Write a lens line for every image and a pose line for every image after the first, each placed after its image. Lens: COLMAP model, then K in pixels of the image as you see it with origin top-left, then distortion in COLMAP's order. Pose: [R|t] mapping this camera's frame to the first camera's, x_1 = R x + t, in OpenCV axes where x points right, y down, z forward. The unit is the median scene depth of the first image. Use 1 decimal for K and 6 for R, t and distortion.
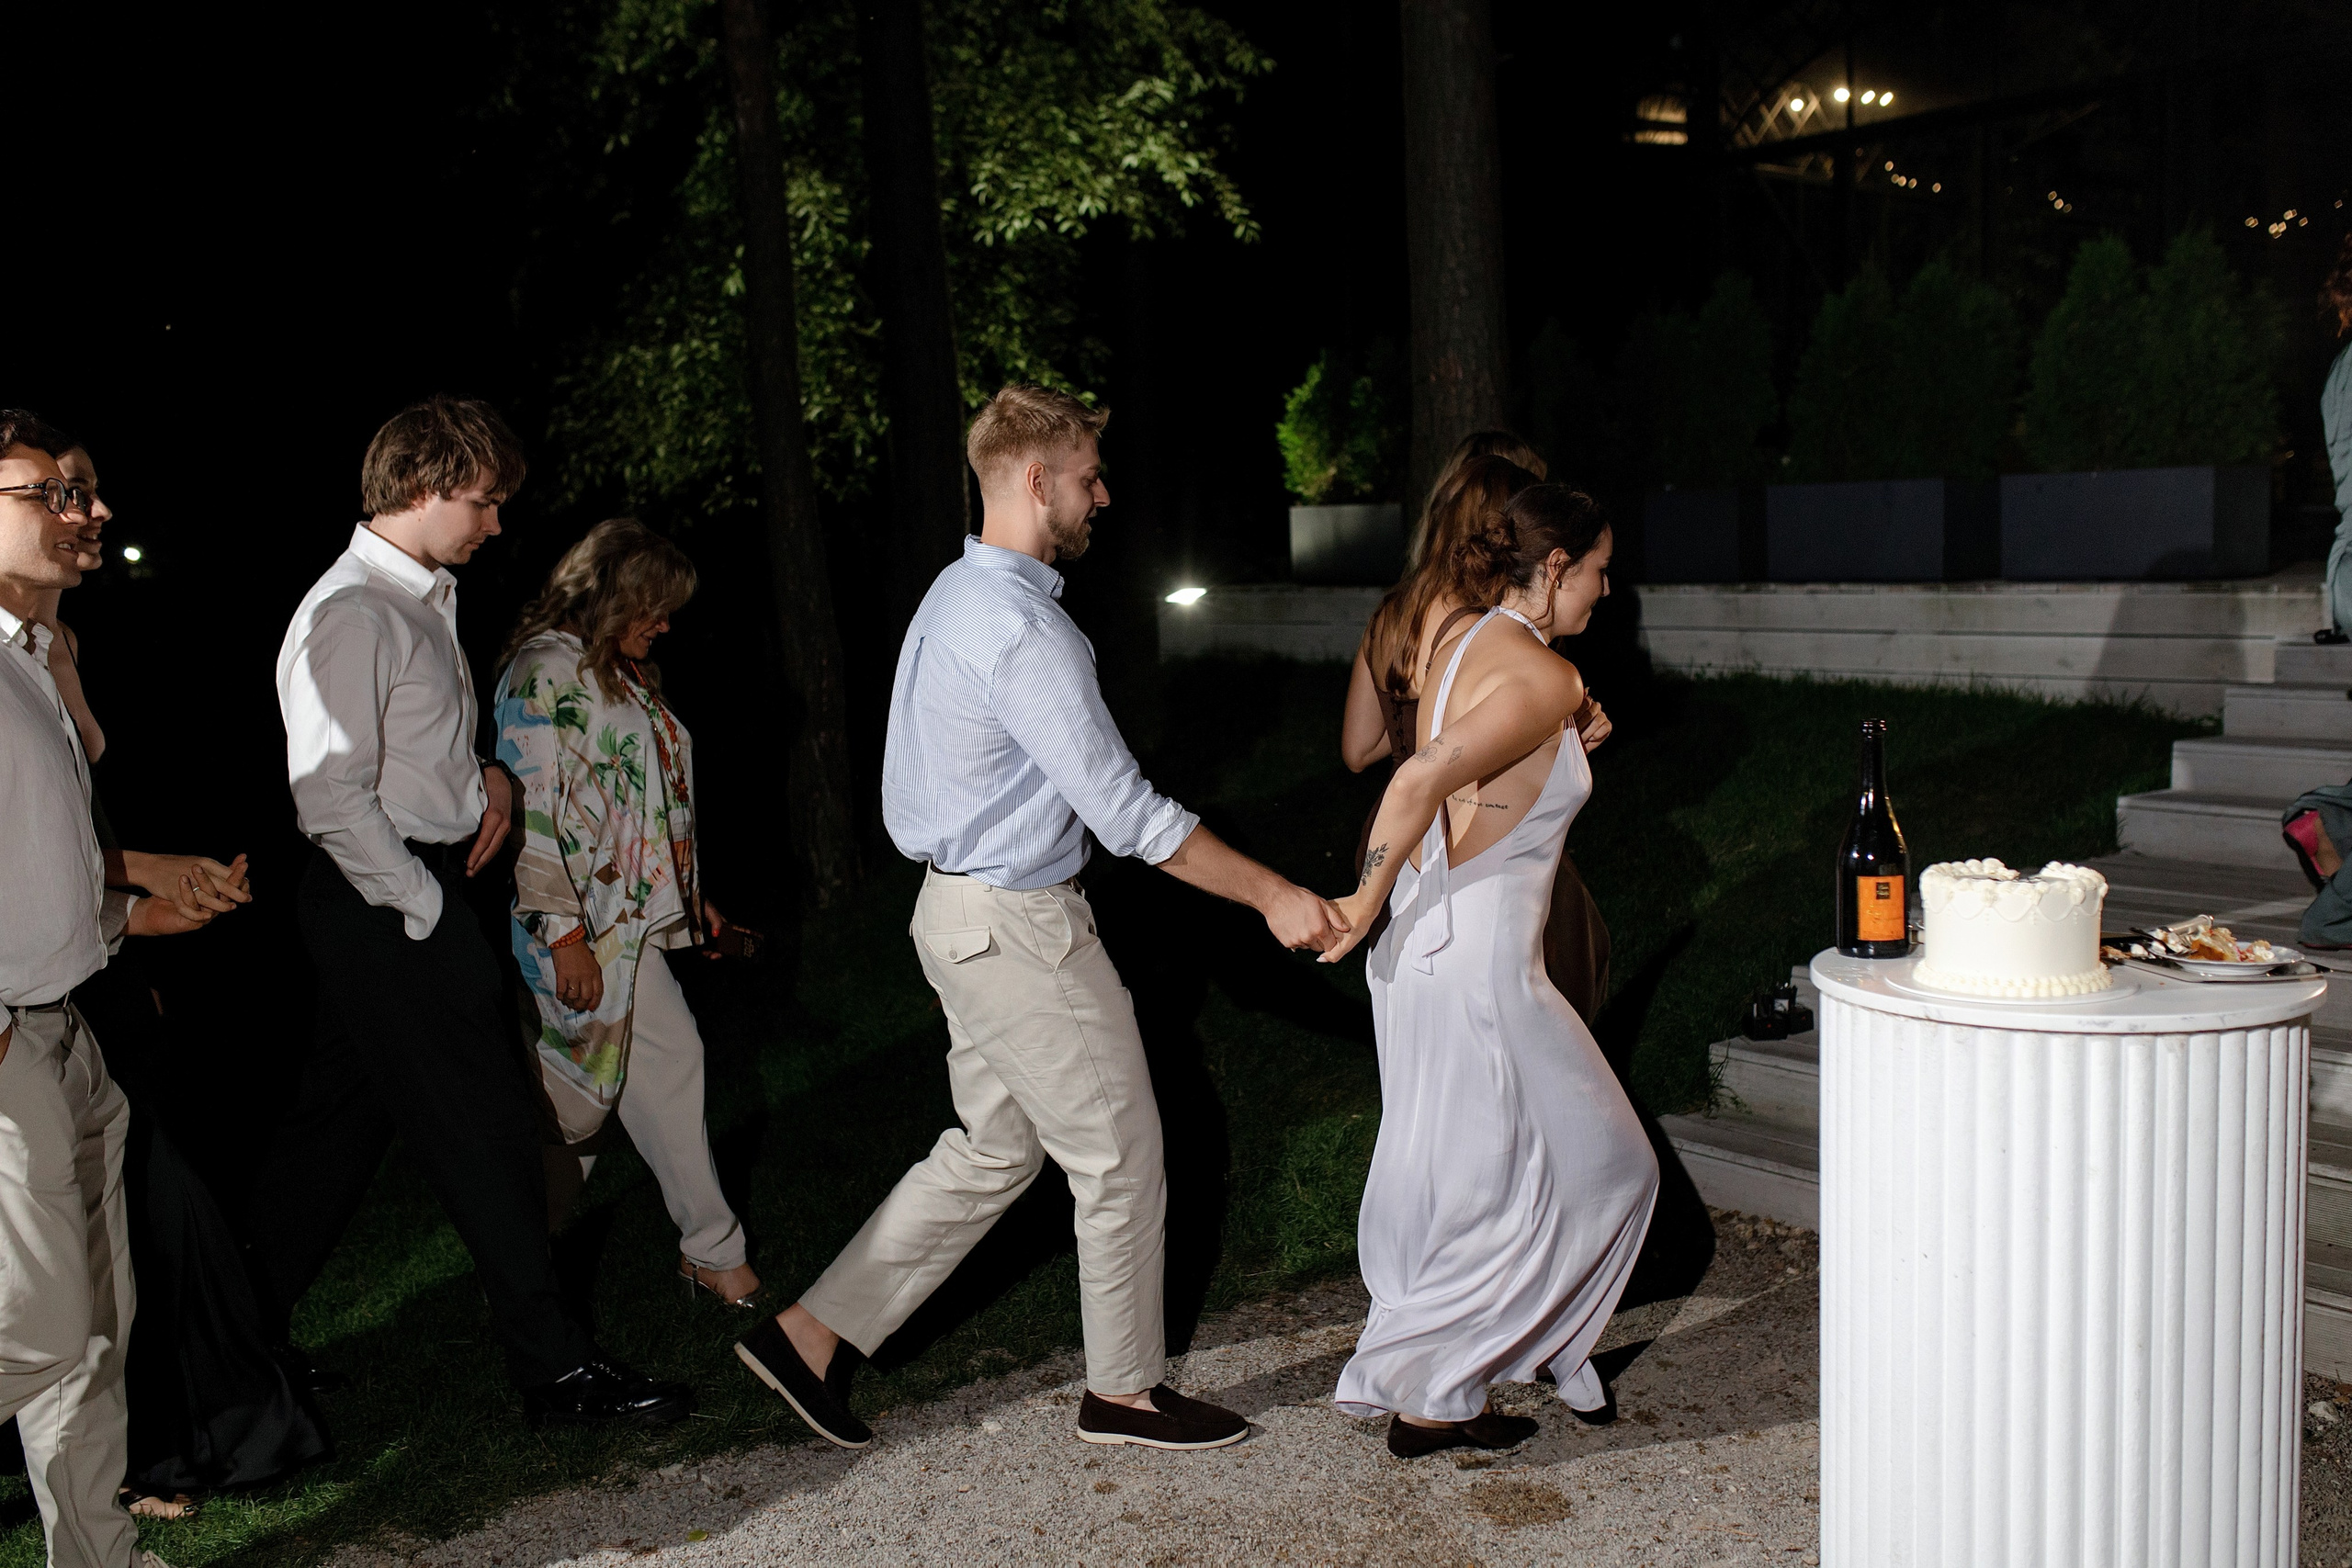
lens RADIAL K [[2220.5, 0, 1178.1], [0, 2220.5, 783.3], [0, 0, 1]] dist [-0.008518, 0.017991]
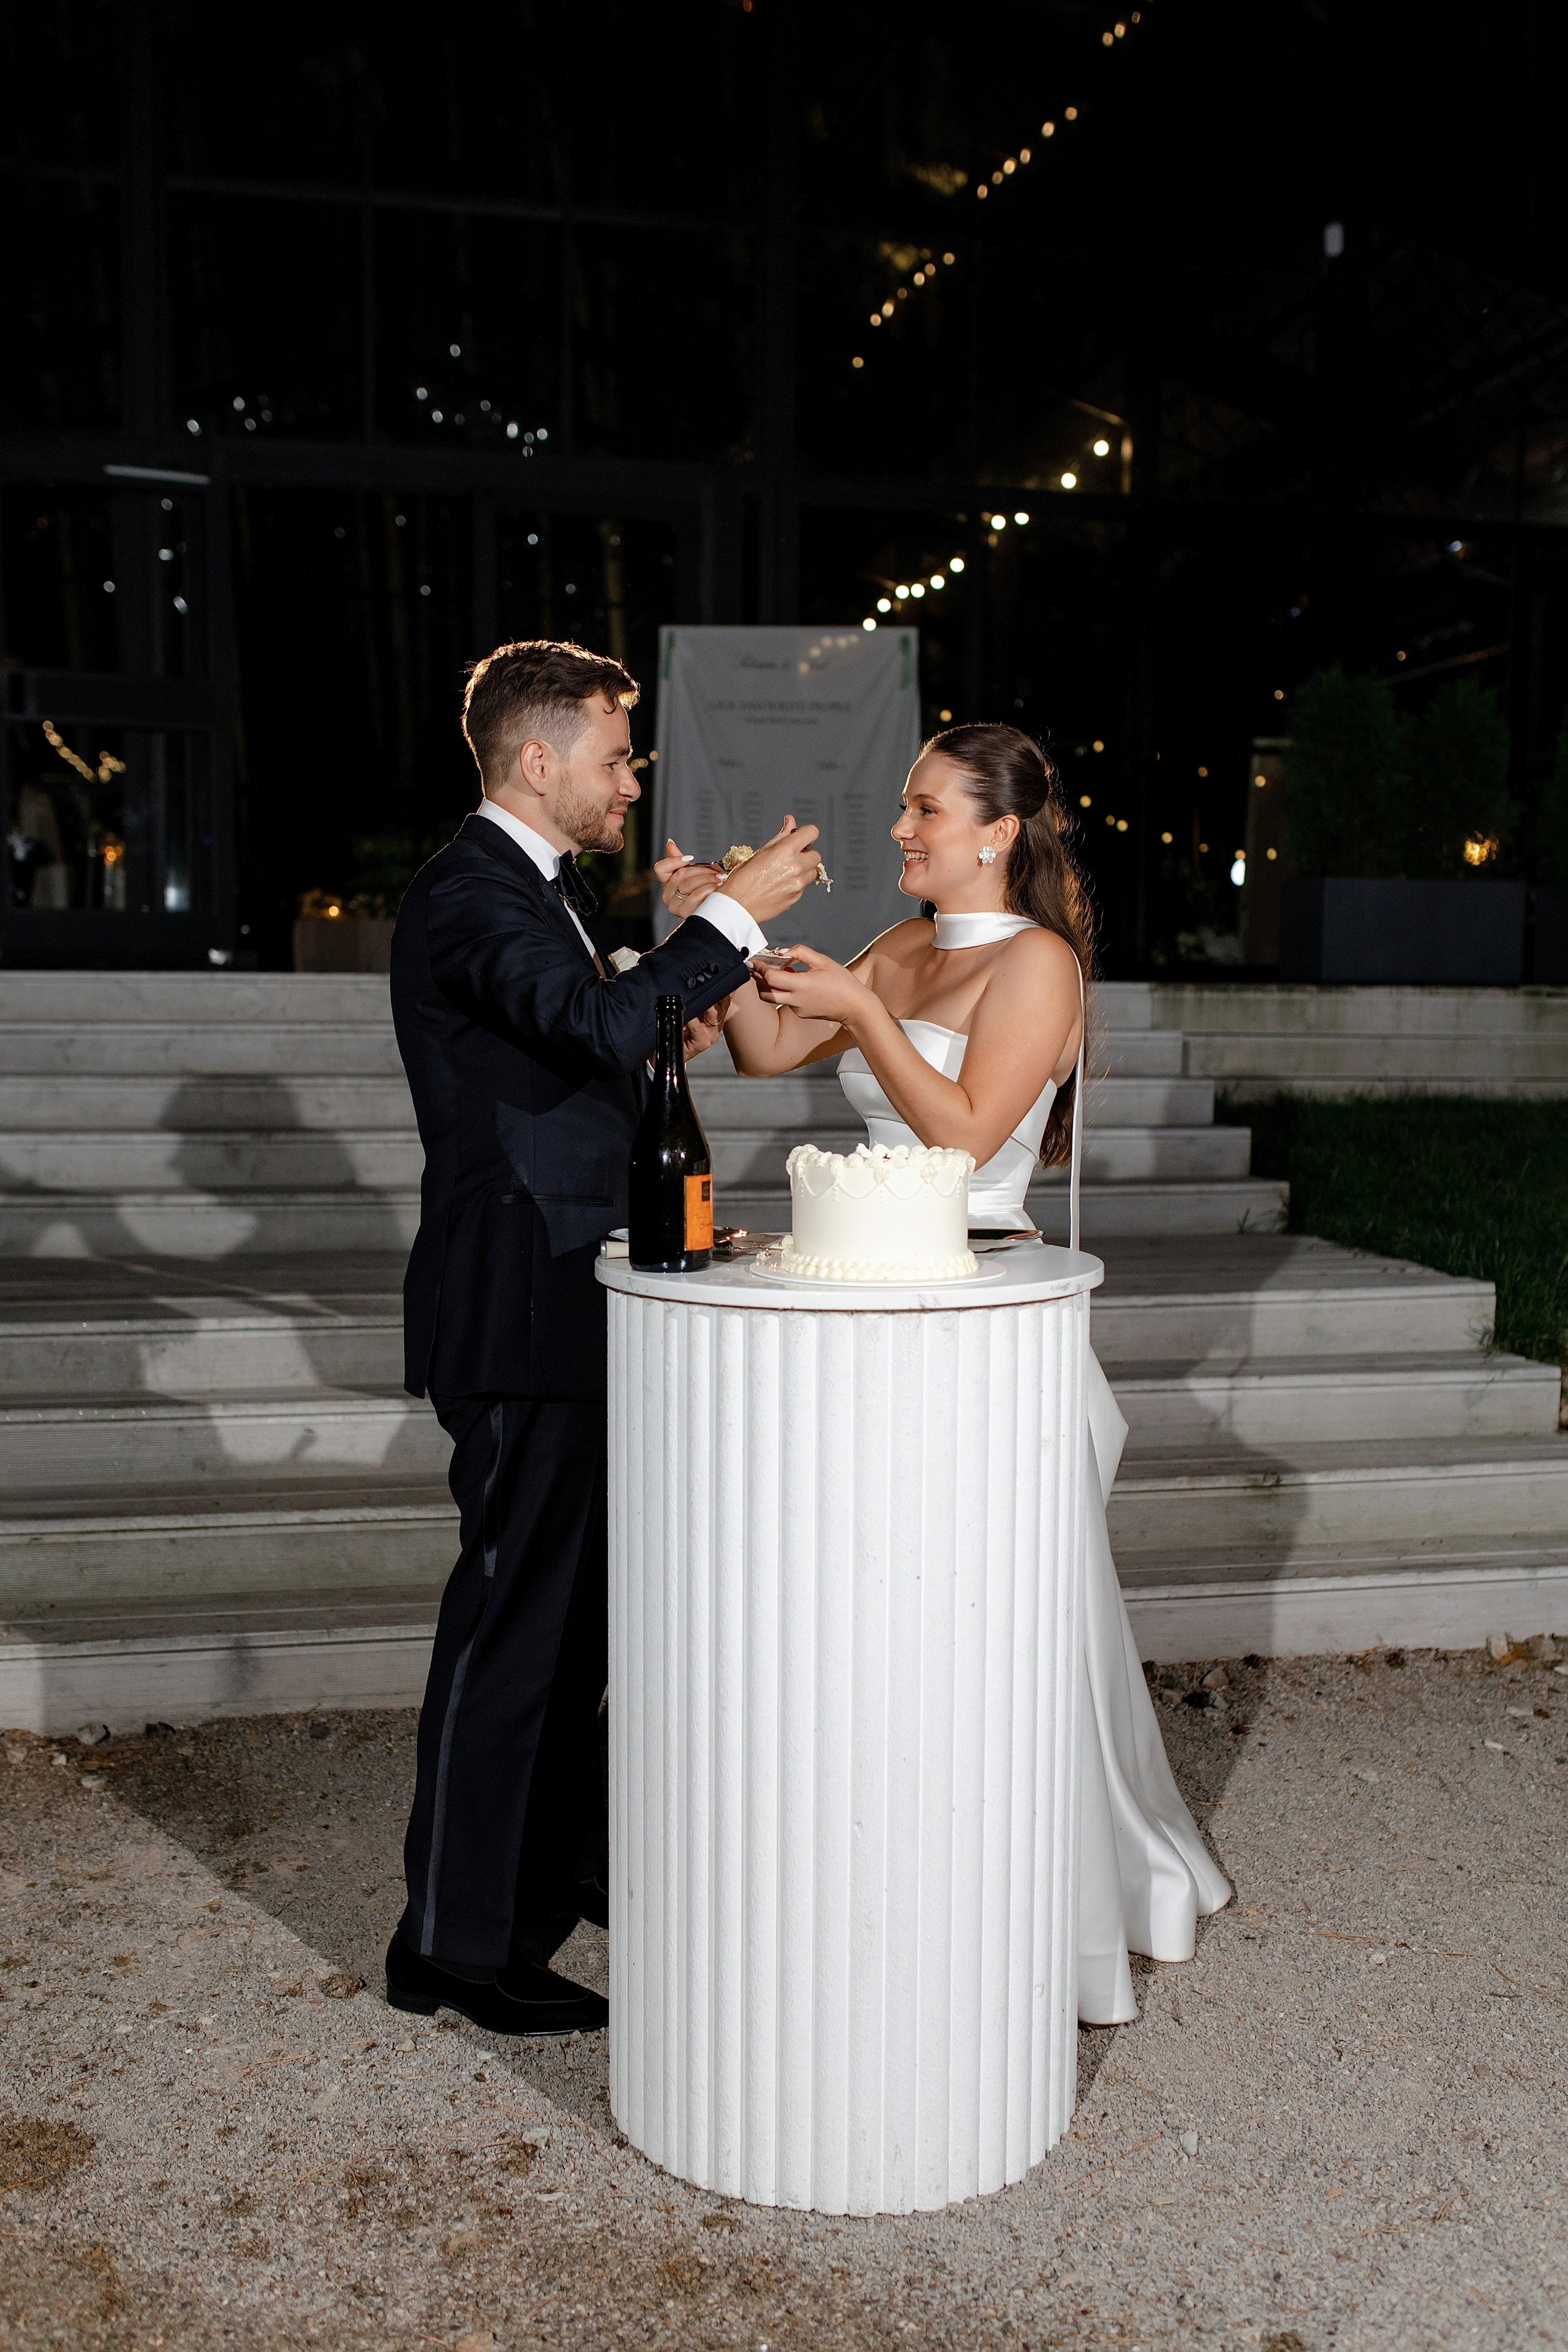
lens RADIAL K [[2224.0, 0, 794.6], [0, 2224.0, 1186.8], [0, 0, 1]] dist [-0.008030, 0.017334]
pose [[0.442256, -0.044482, 0.895785, -0.160949], [0.068307, 0.997539, 0.015811, 0.012809], [-0.894284, 0.054195, 0.444206, 0.211187]]
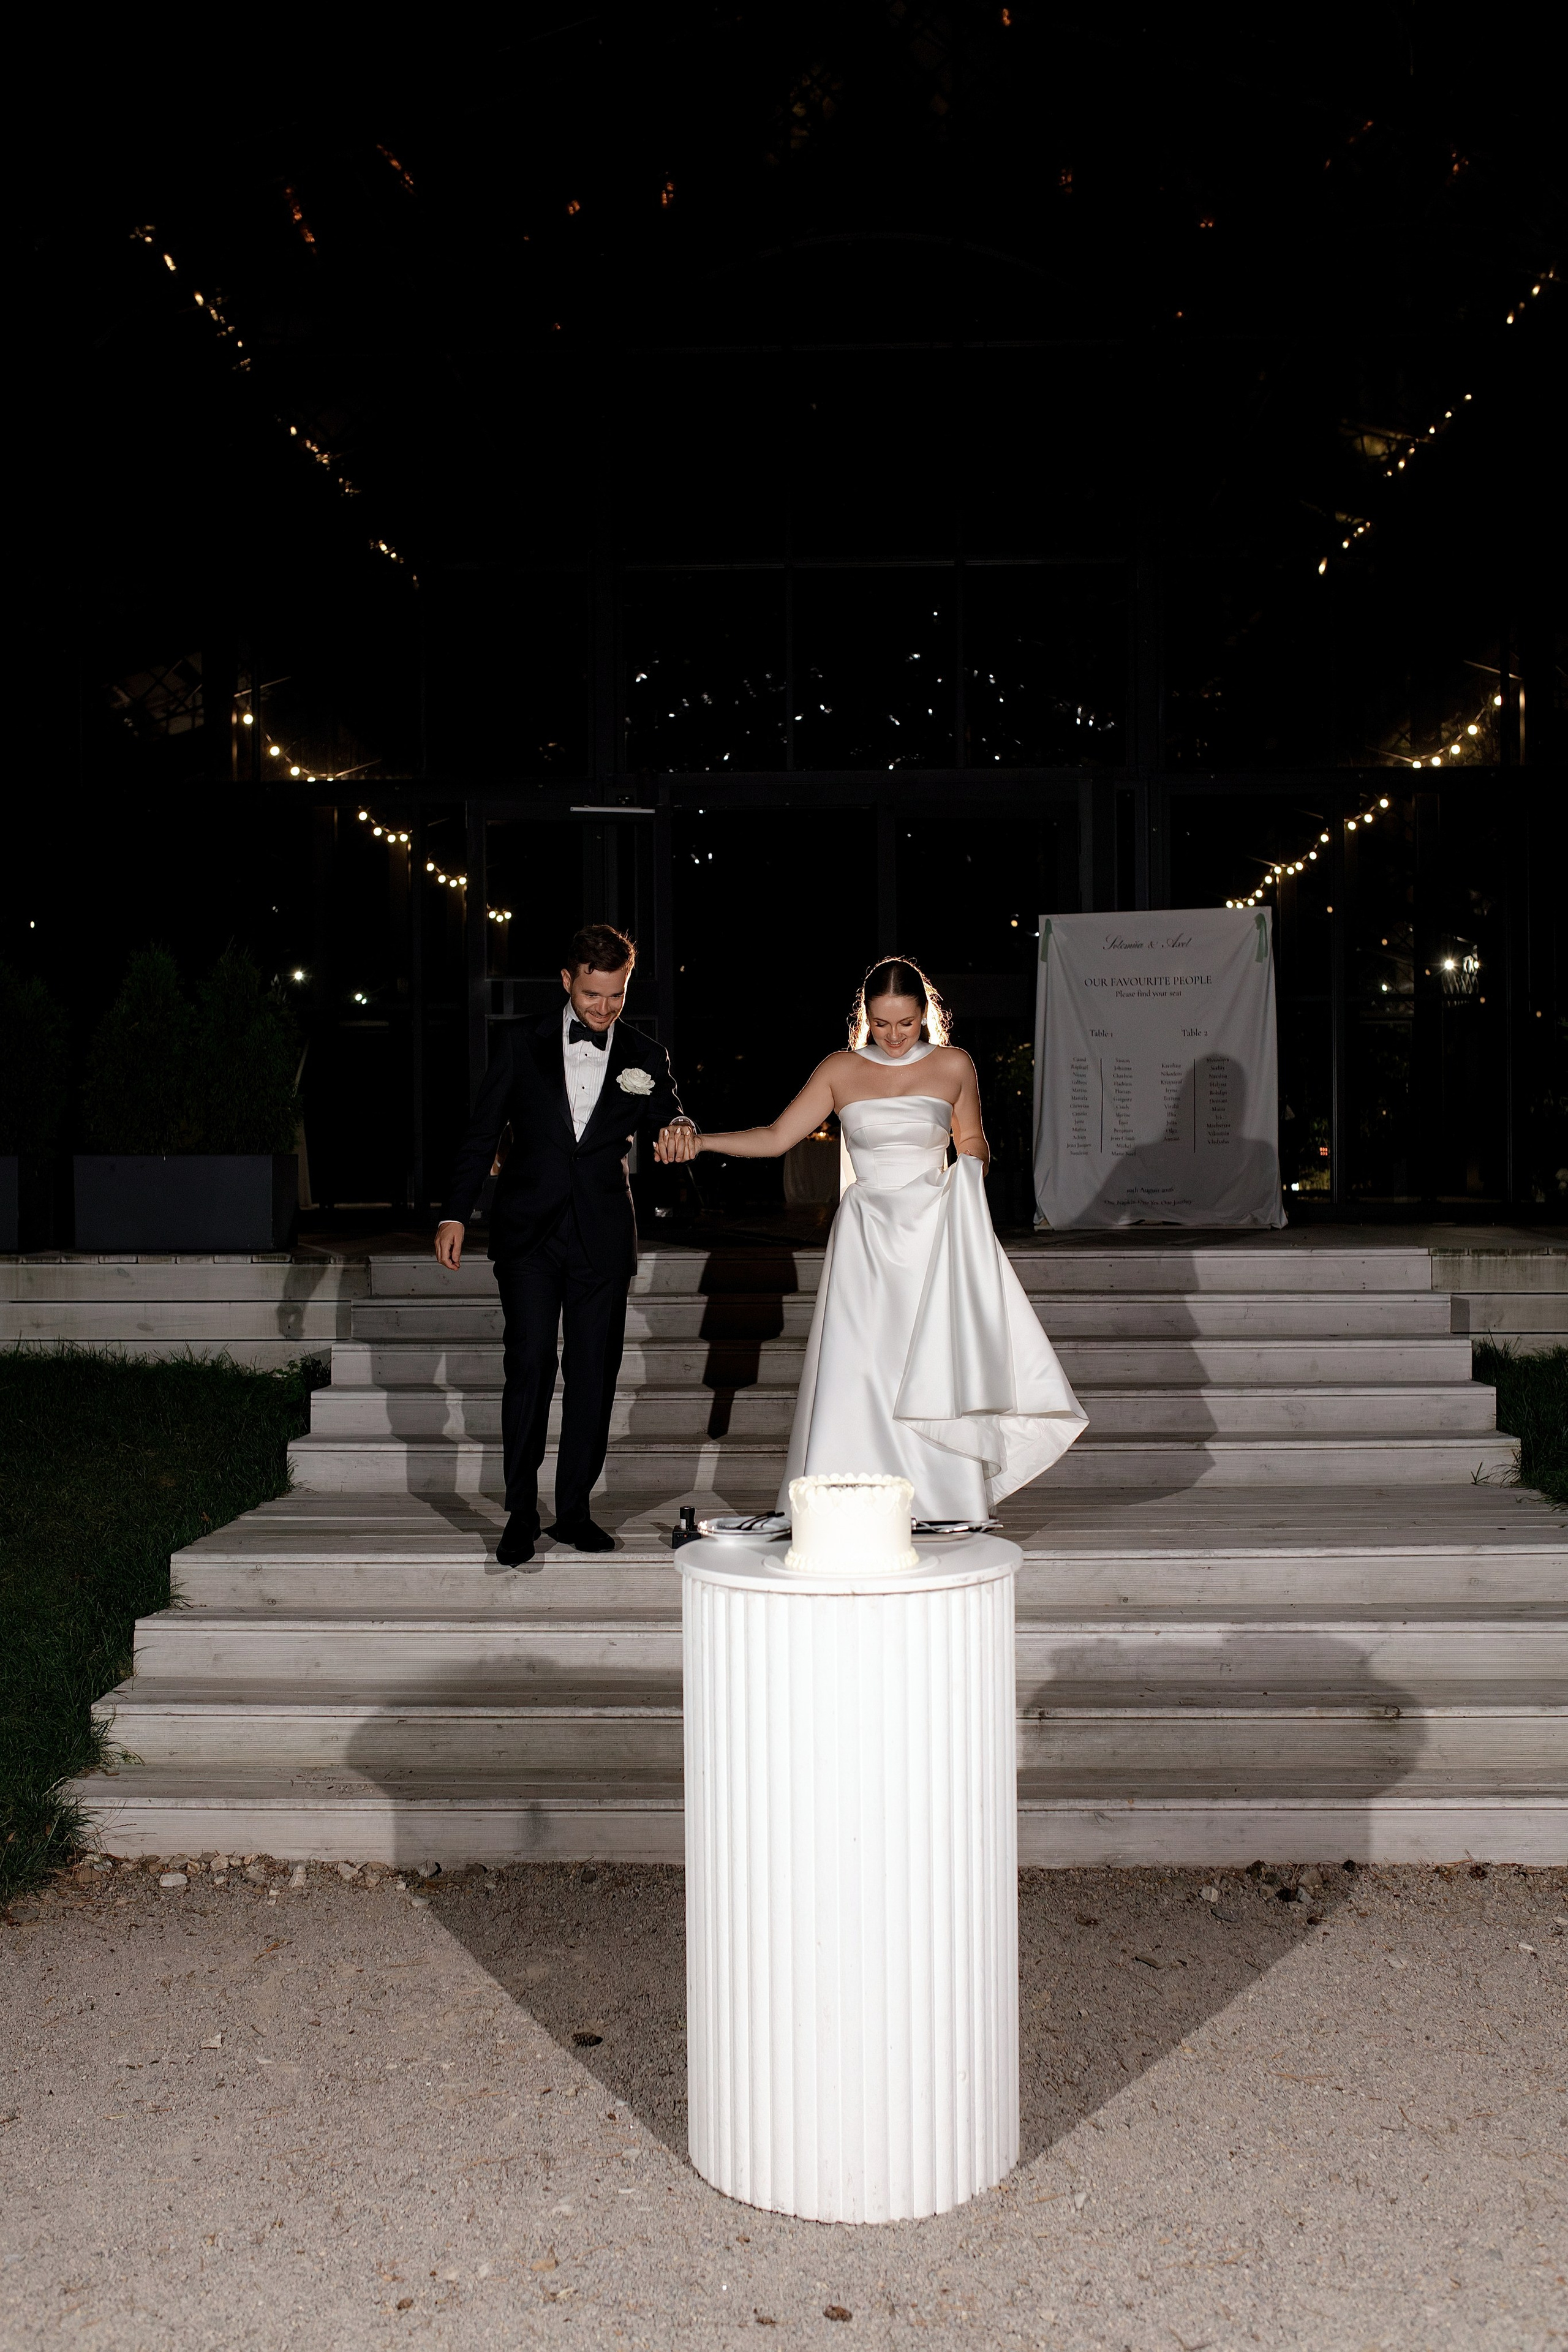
lens RADIAL K [[2216.2, 0, 786.9], [0, 2216.2, 1179.2], [0, 0, 1]] dist [-0.009300, 0.015761]
pose [[0.644116, 0.025179, 0.764514, -0.238424], [0.065752, 0.993936, -0.088132, -0.009357], [-0.762097, 0.107036, 0.638554, 0.046590]]
